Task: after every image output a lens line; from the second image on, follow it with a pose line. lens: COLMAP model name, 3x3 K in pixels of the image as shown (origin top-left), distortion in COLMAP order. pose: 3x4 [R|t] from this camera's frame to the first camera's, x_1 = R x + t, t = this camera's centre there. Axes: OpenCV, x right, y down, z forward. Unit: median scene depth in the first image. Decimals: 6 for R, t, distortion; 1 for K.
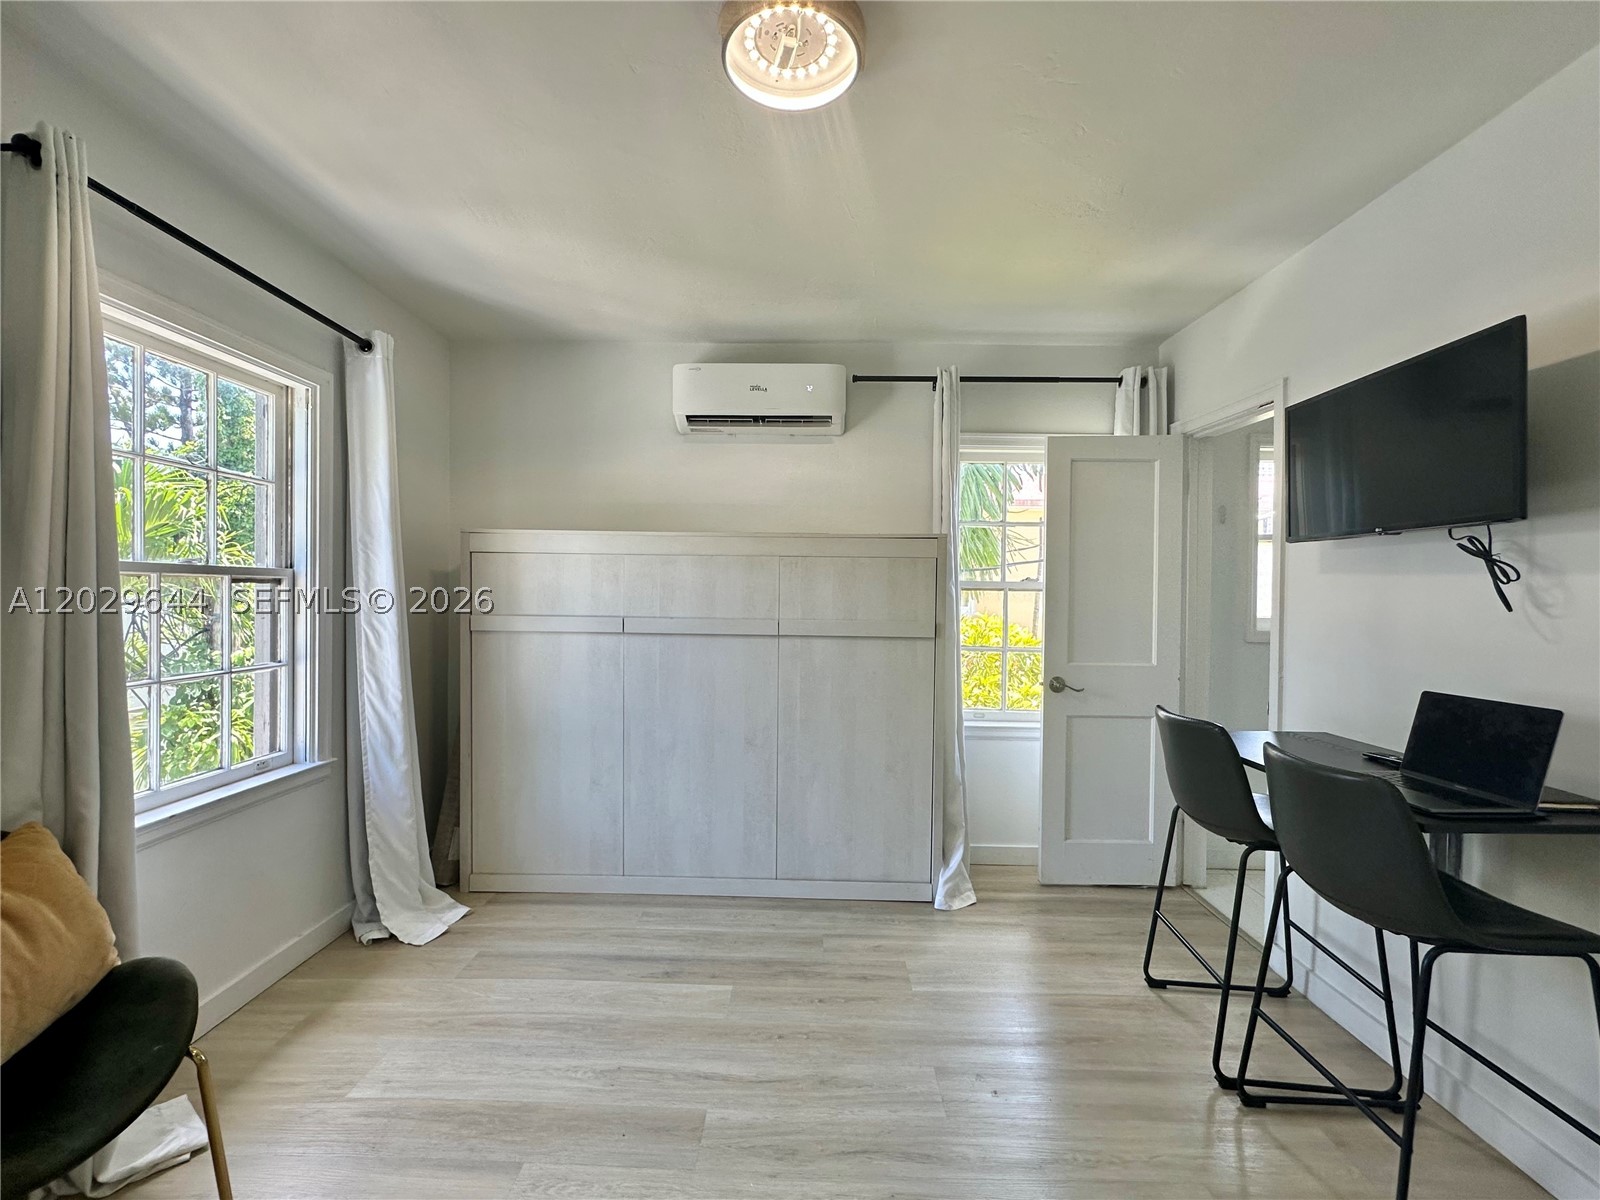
lens RADIAL K [[680.1, 0, 799.8], [0, 680.1, 600.2], [0, 0, 1]] dist [-0.004905, 0.000952]
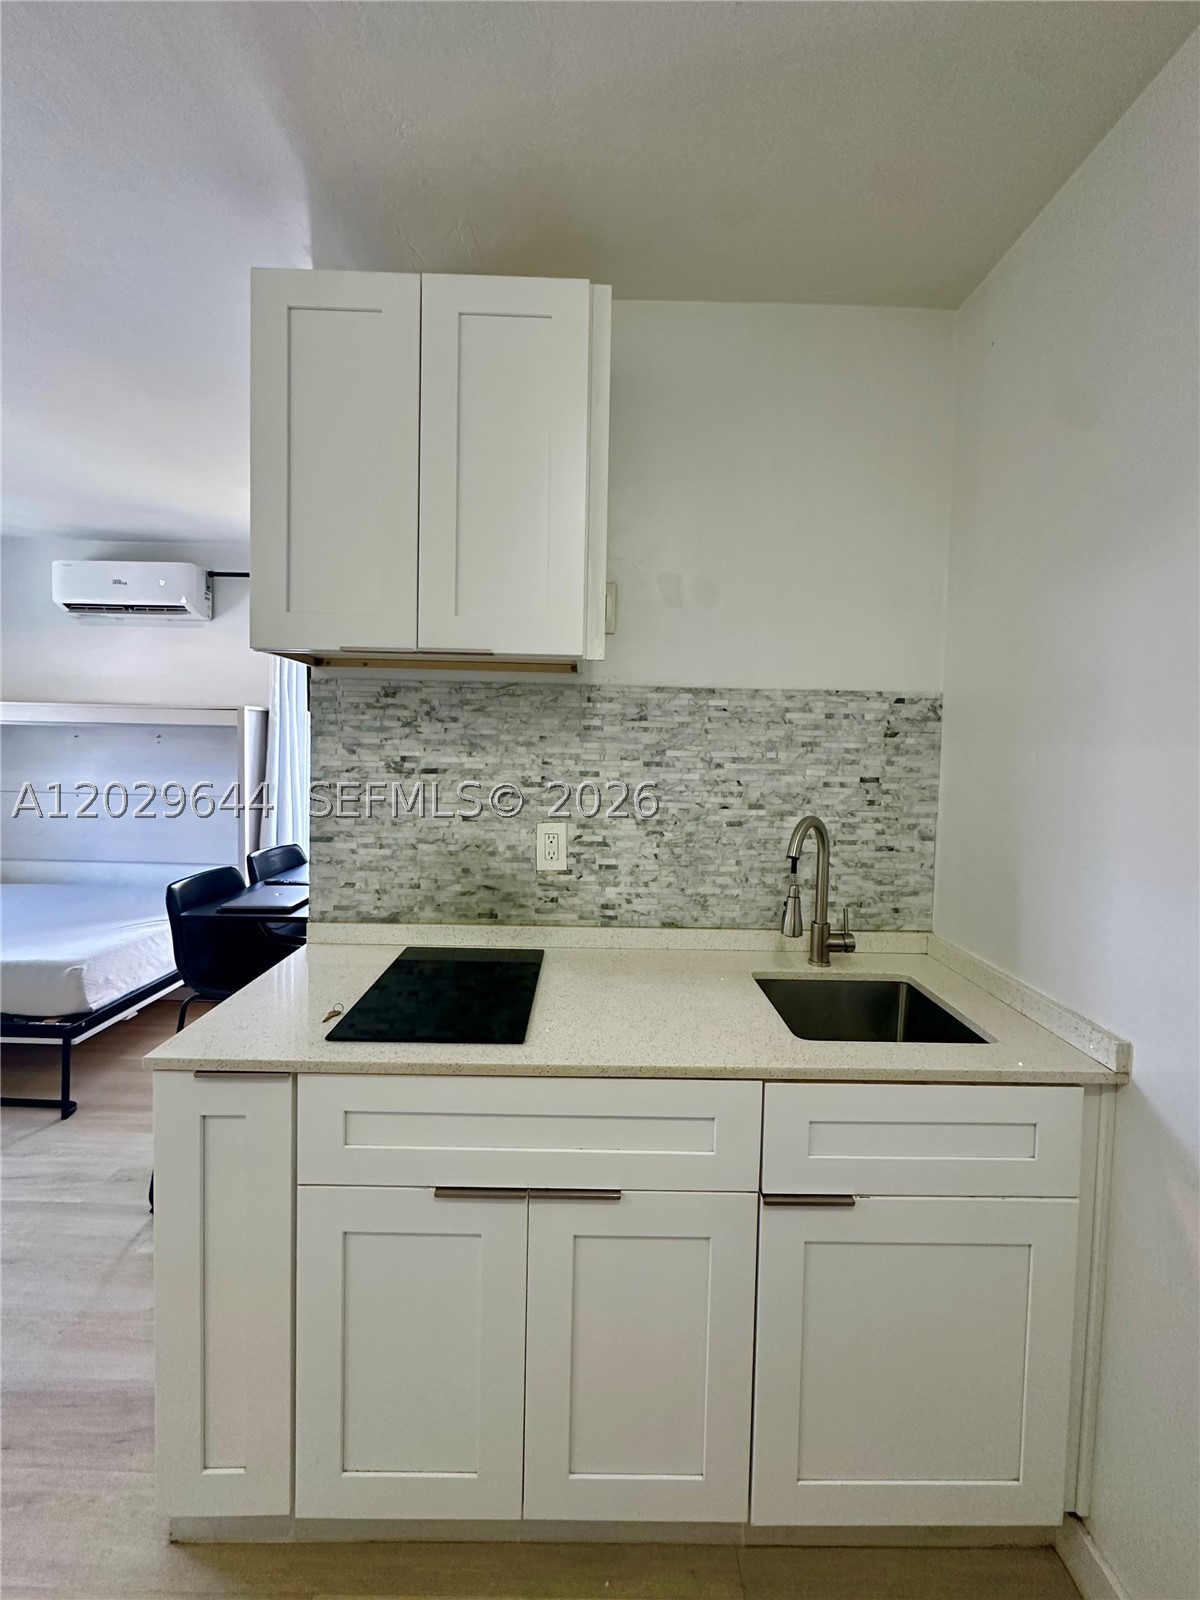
lens RADIAL K [[672.5, 0, 599.9], [0, 672.5, 770.9], [0, 0, 1]] dist [-0.006216, 0.000883]
pose [[0.999755, 0.010309, 0.019577, 0.921723], [-0.010804, 0.999619, 0.025391, -0.020269], [-0.019308, -0.025596, 0.999486, -0.254927]]
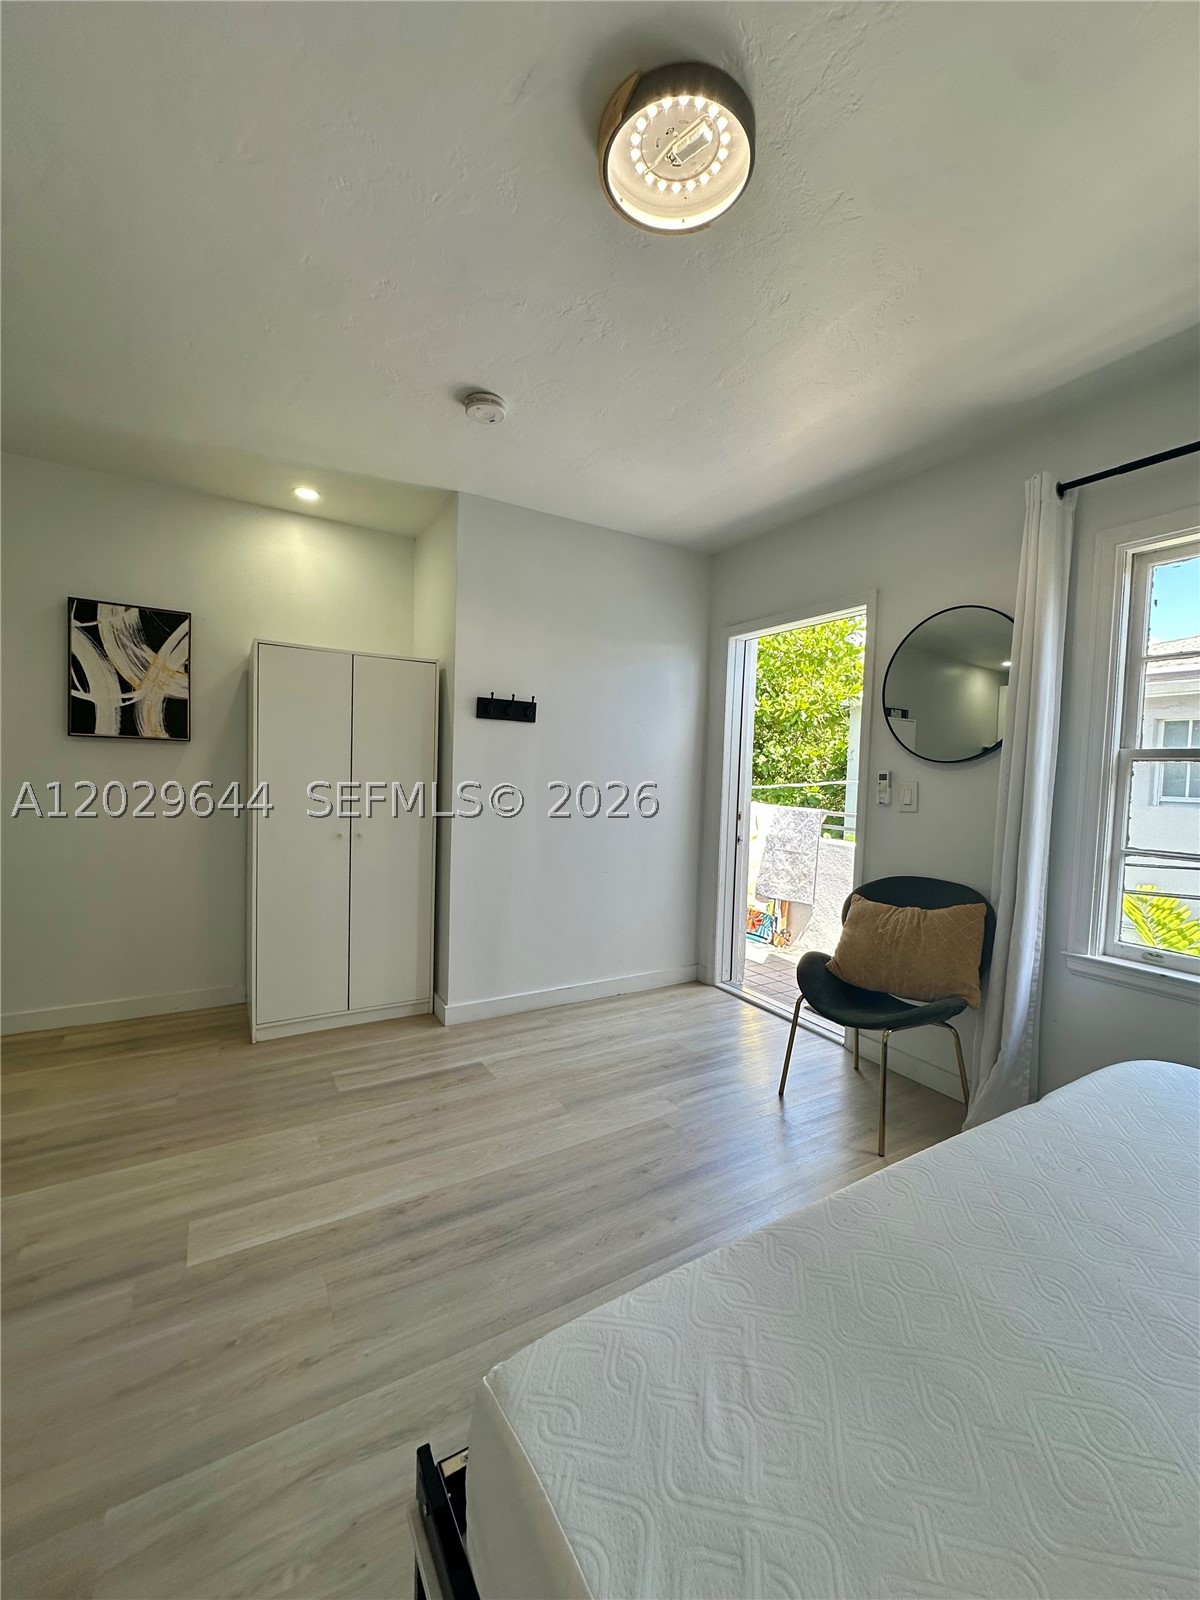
lens RADIAL K [[638.5, 0, 602.2], [0, 638.5, 802.2], [0, 0, 1]] dist [-0.006088, 0.001619]
pose [[-0.847888, -0.013510, -0.530004, 0.297365], [-0.047677, 0.997568, 0.050844, 0.017285], [0.528028, 0.068379, -0.846470, 0.987592]]
